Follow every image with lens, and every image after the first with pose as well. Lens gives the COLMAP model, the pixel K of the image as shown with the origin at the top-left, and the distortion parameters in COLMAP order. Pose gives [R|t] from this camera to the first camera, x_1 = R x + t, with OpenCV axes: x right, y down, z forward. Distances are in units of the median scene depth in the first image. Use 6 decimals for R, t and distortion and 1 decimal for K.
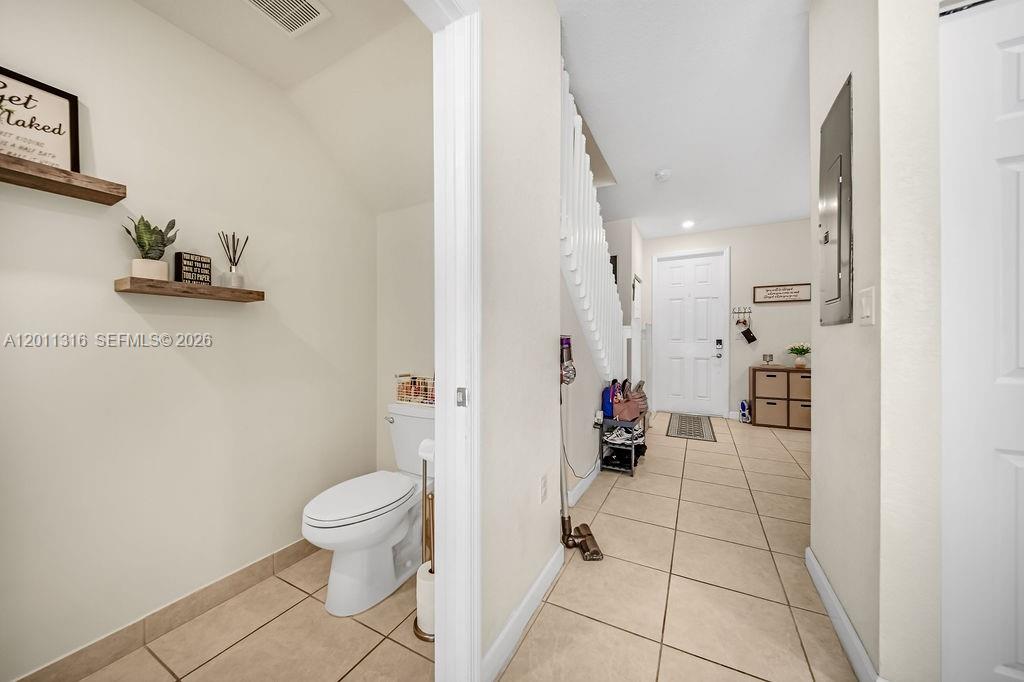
lens RADIAL K [[358.9, 0, 503.6], [0, 358.9, 343.4], [0, 0, 1]] dist [-0.000208, -0.001413]
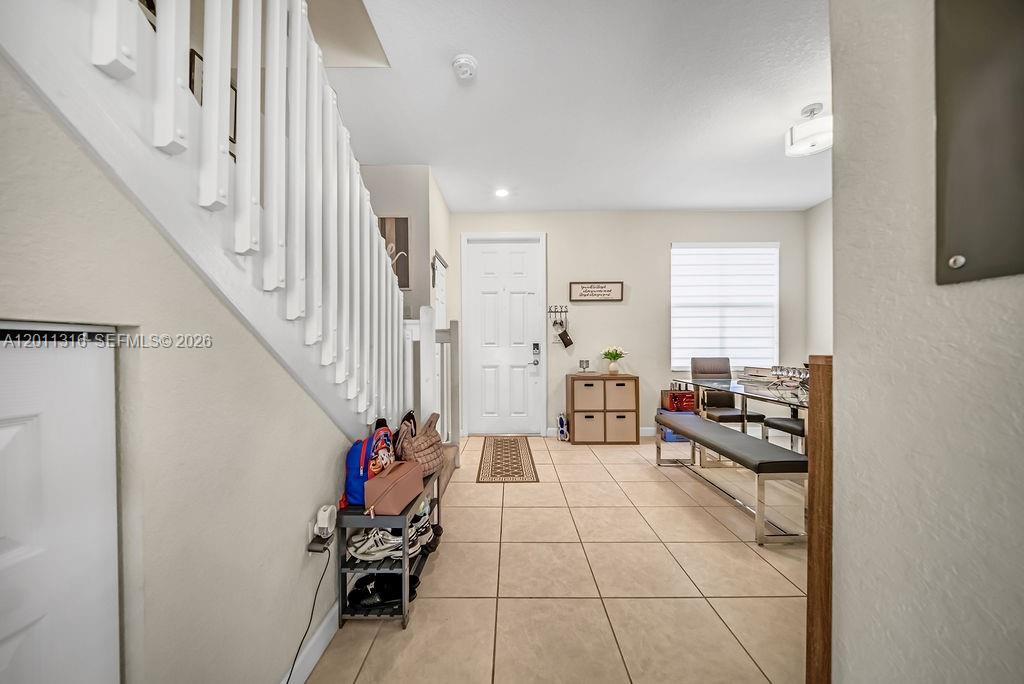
lens RADIAL K [[358.9, 0, 511.1], [0, 358.9, 343.7], [0, 0, 1]] dist [-0.000208, -0.001413]
pose [[0.877237, -0.002813, 0.480049, 0.164185], [0.009107, 0.999900, -0.010783, -0.001711], [-0.479971, 0.013831, 0.877175, 0.326255]]
